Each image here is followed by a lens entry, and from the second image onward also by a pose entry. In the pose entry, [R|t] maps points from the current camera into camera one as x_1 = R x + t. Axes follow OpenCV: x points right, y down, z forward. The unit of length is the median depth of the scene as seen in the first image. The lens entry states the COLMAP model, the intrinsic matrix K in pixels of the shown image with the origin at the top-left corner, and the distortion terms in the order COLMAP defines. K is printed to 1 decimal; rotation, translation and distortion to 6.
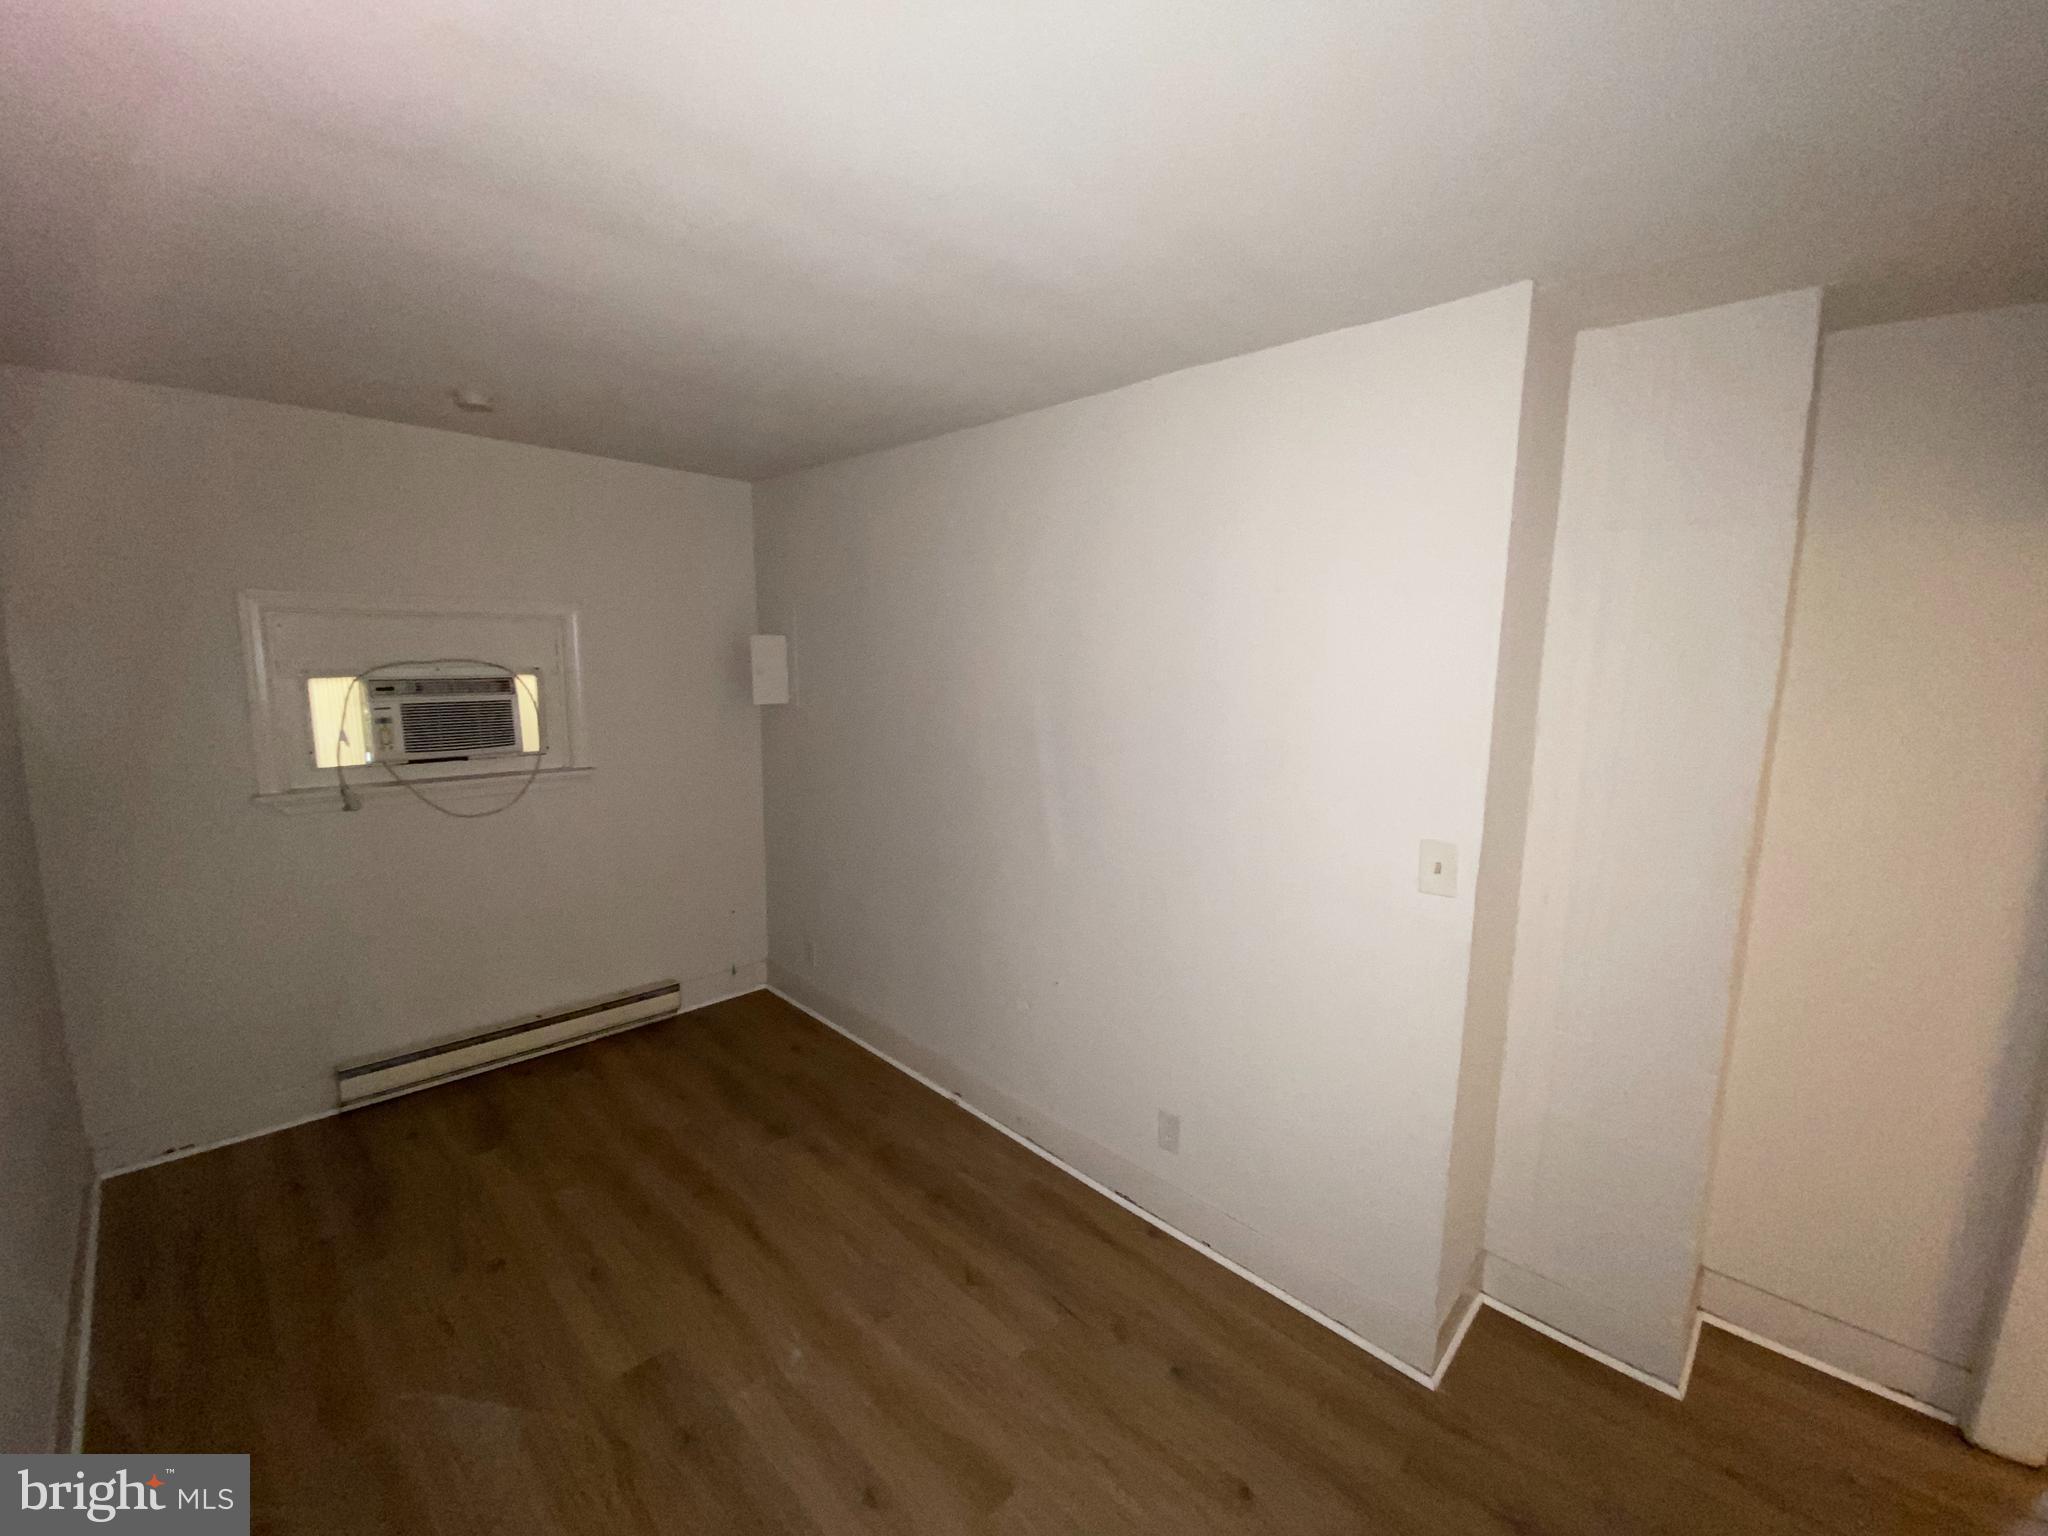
lens RADIAL K [[841.3, 0, 1024.6], [0, 841.3, 767.9], [0, 0, 1]] dist [0.010121, -0.017443]
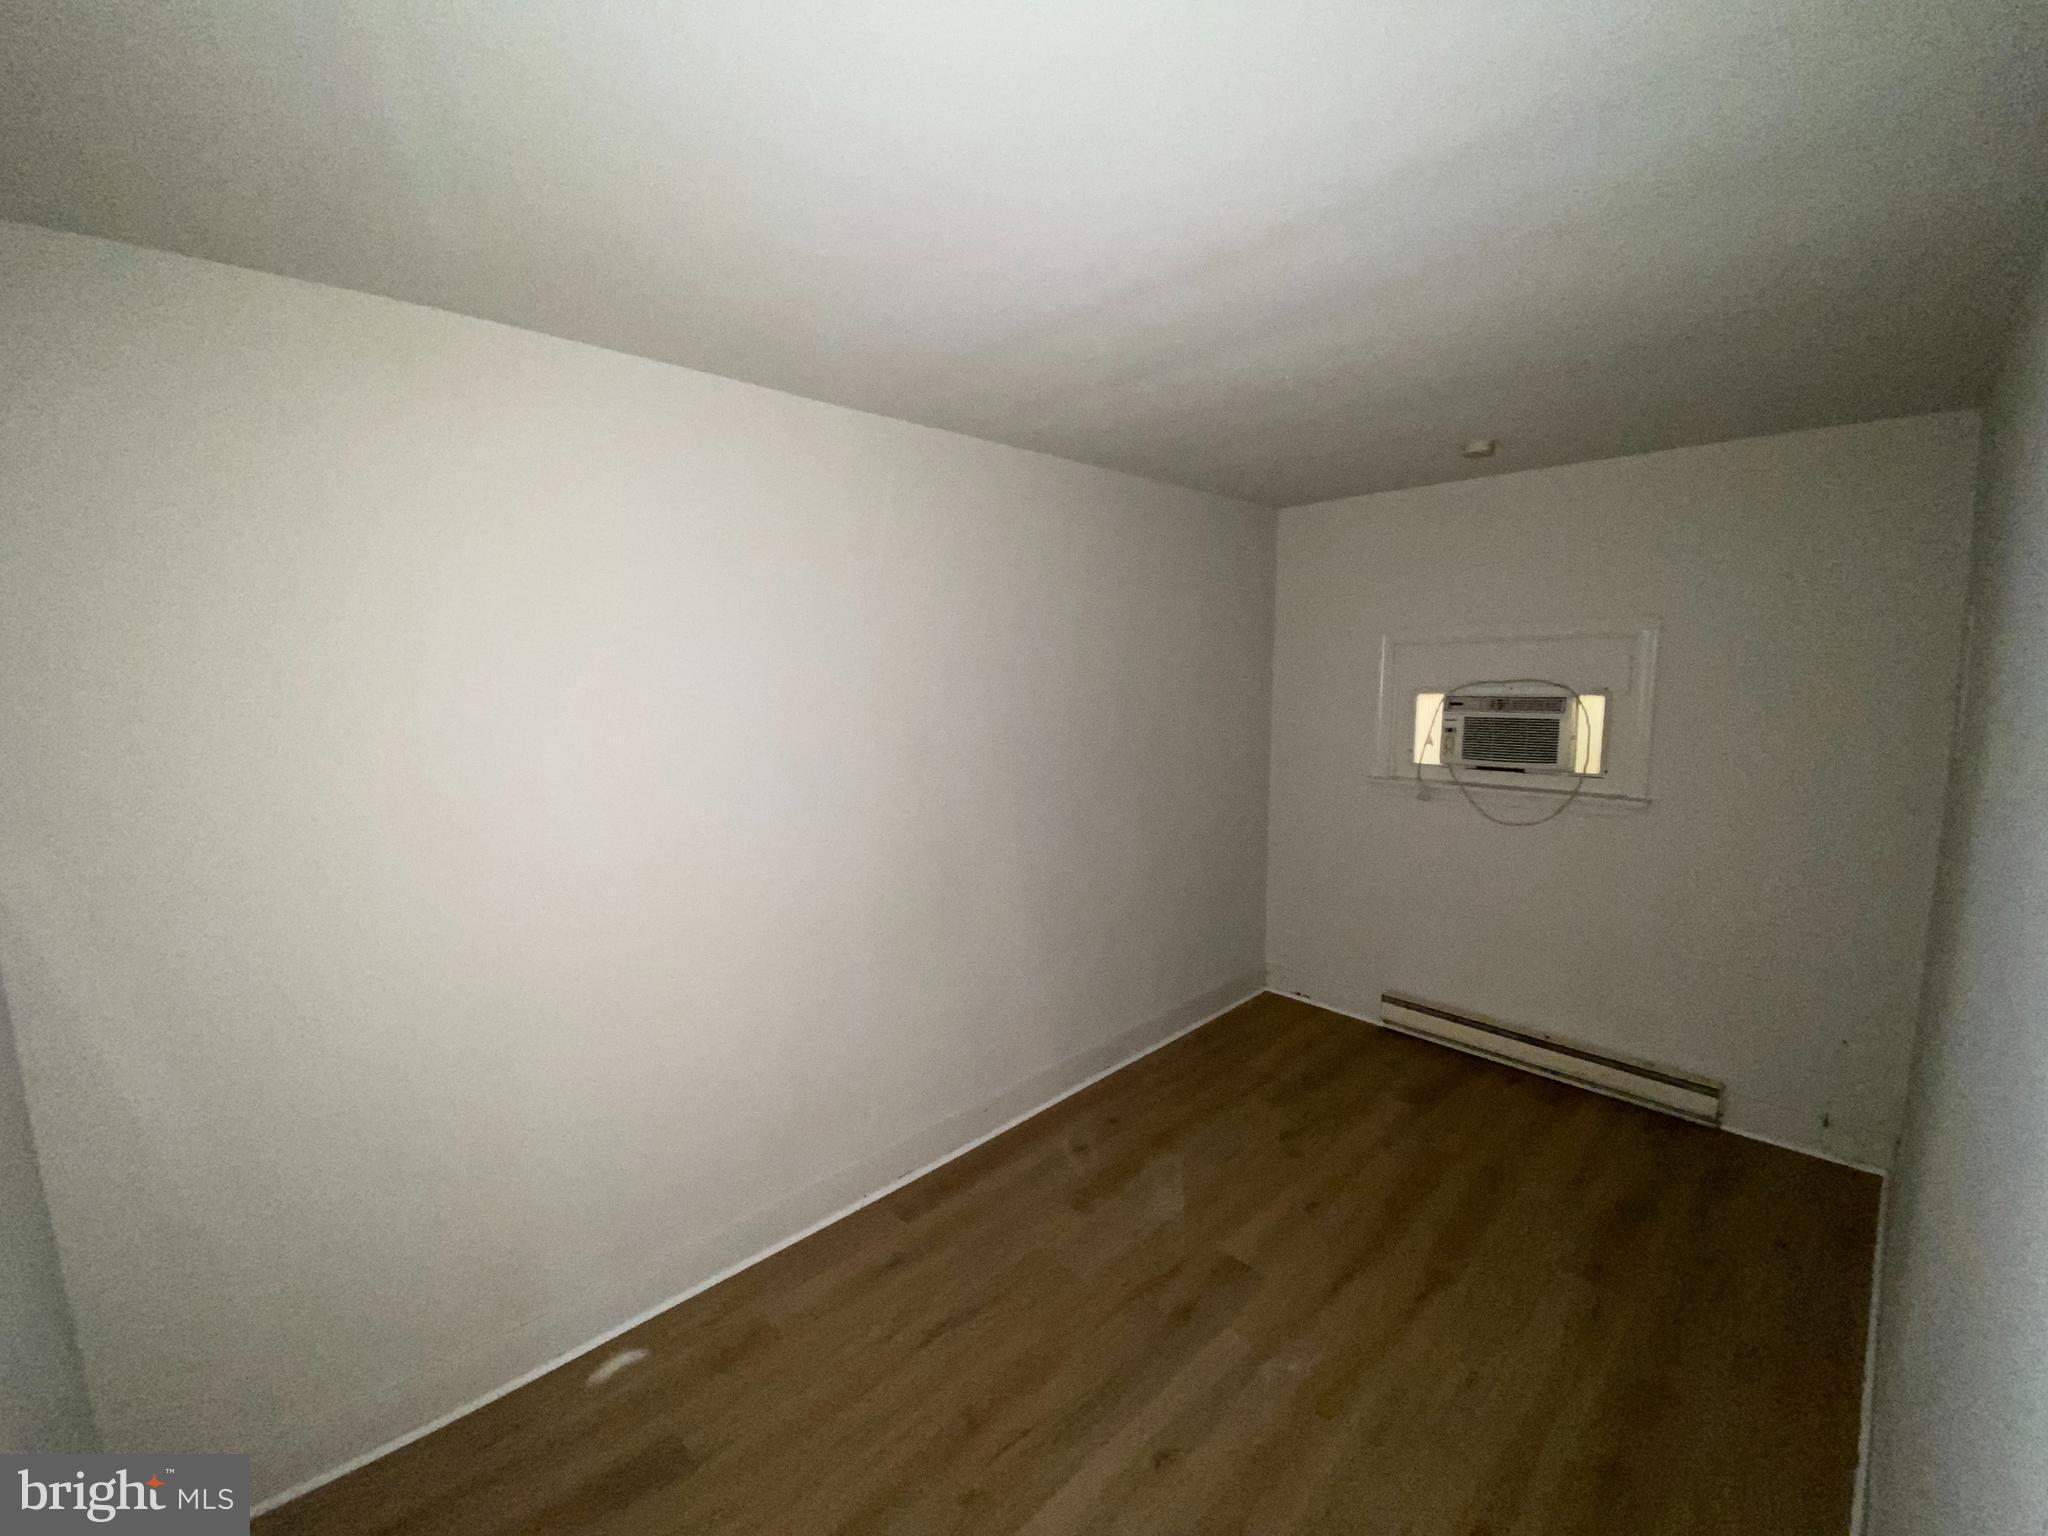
lens RADIAL K [[833.3, 0, 1021.9], [0, 833.3, 771.1], [0, 0, 1]] dist [0.010214, -0.017210]
pose [[-0.041420, 0.107856, -0.993303, 0.491823], [-0.127090, 0.985512, 0.112310, -0.058241], [0.991026, 0.130891, -0.027112, 0.464817]]
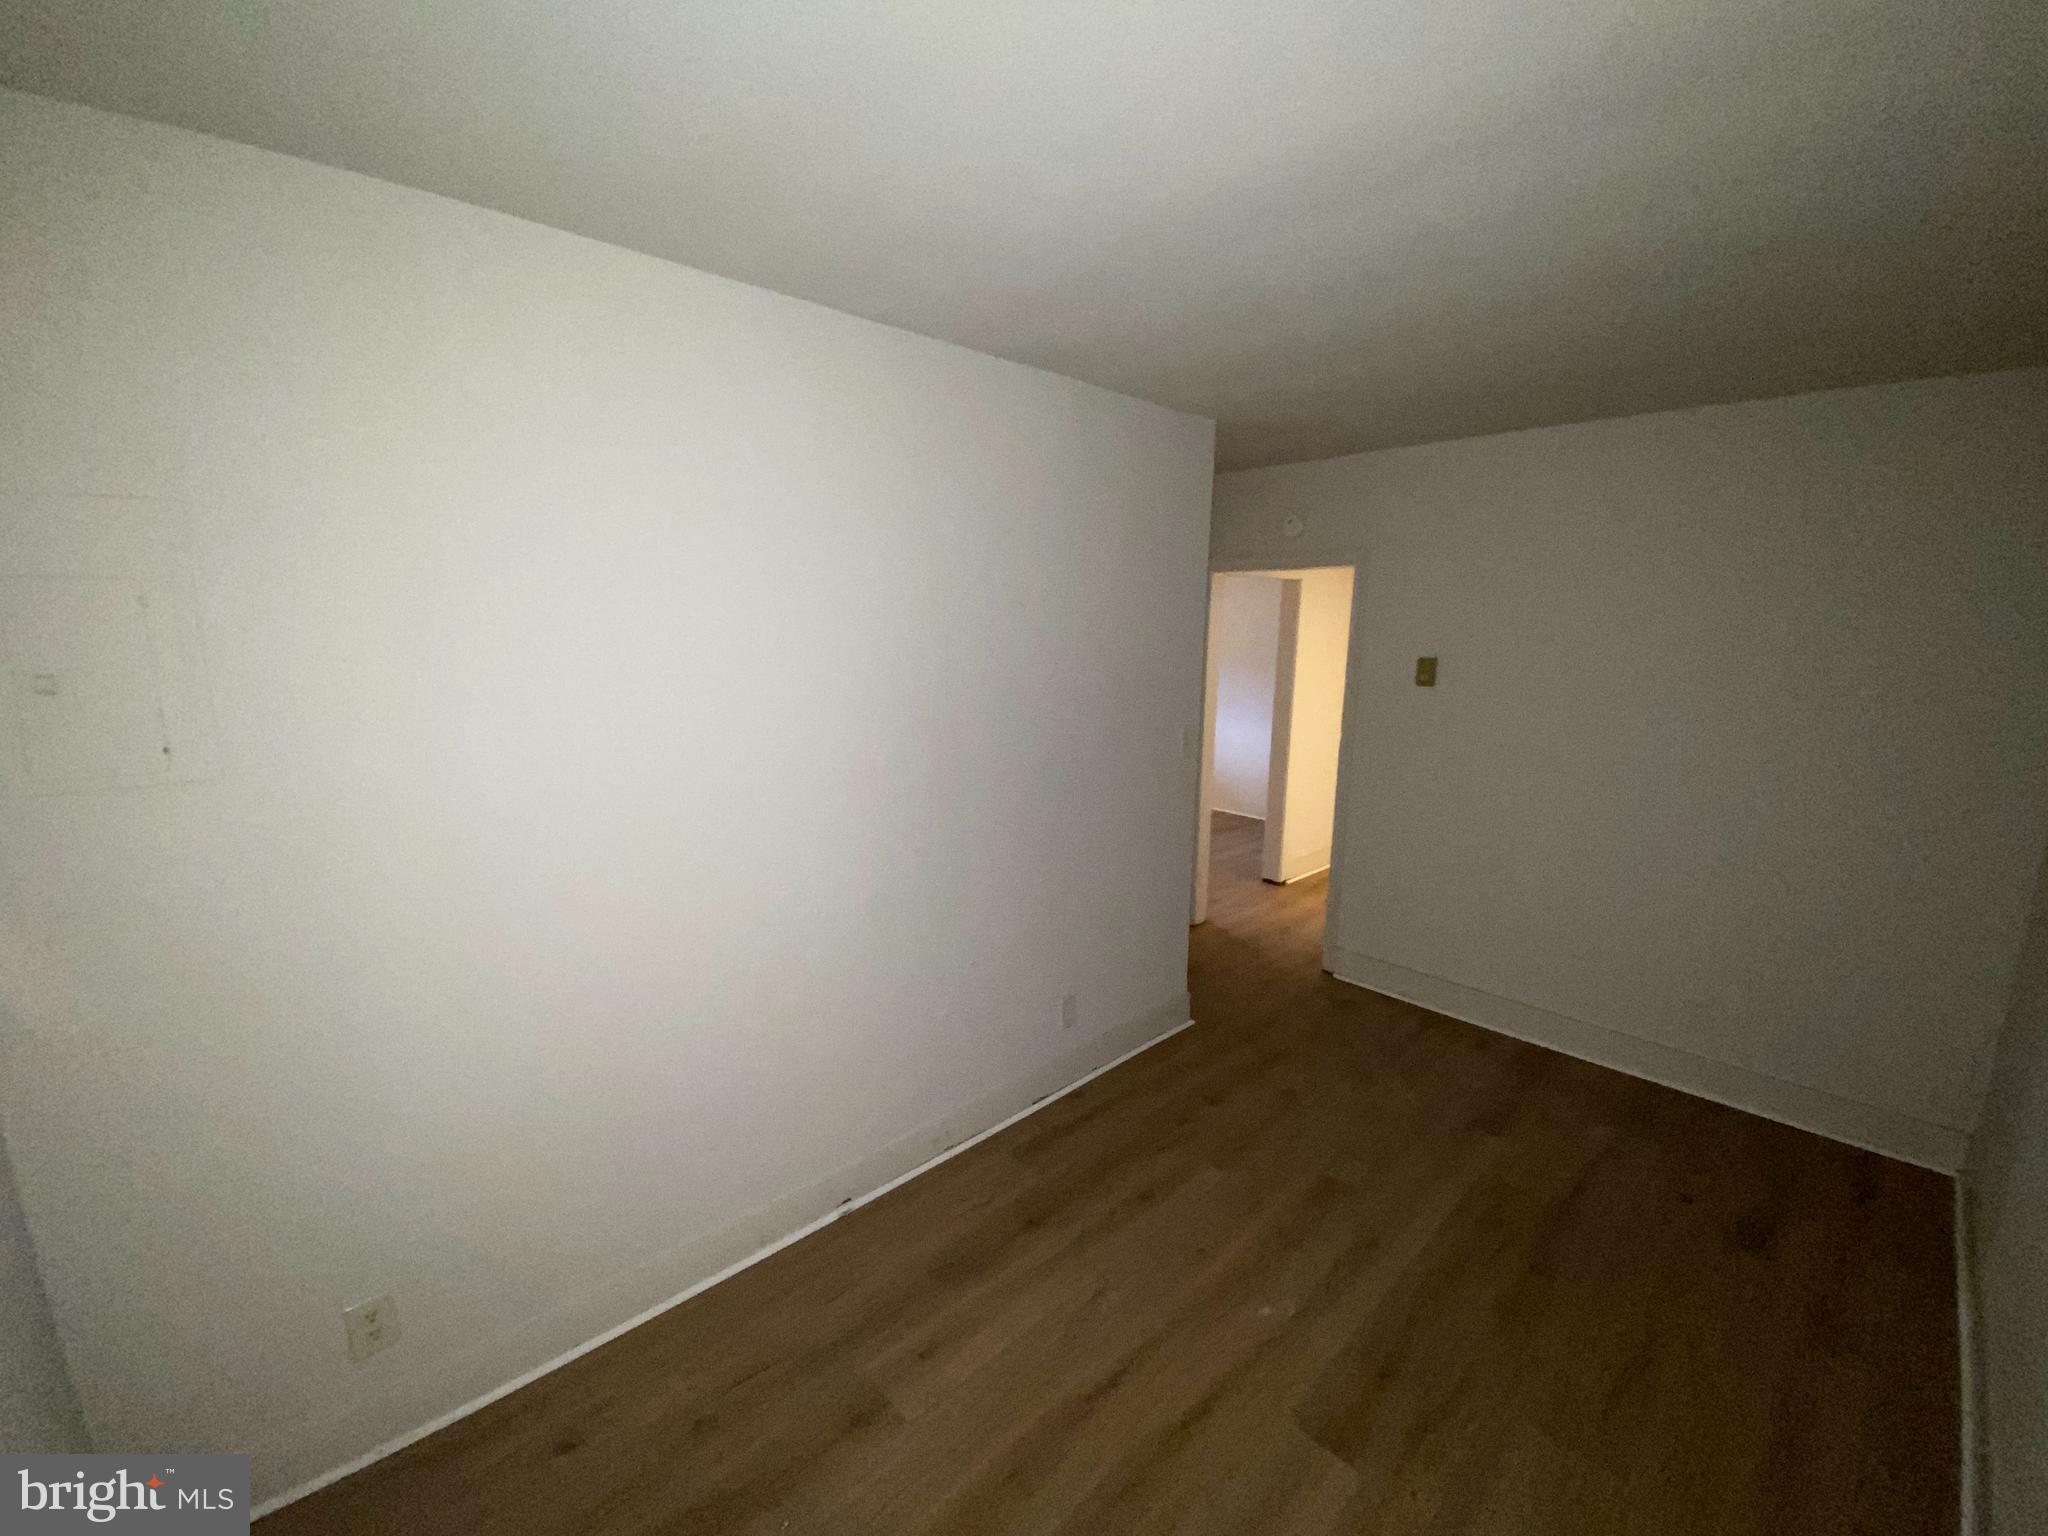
lens RADIAL K [[828.6, 0, 1022.0], [0, 828.6, 773.7], [0, 0, 1]] dist [0.008257, -0.016763]
pose [[0.043314, -0.212021, 0.976305, -0.864839], [0.135737, 0.969409, 0.204502, -0.152493], [-0.989798, 0.123663, 0.070768, 0.863706]]
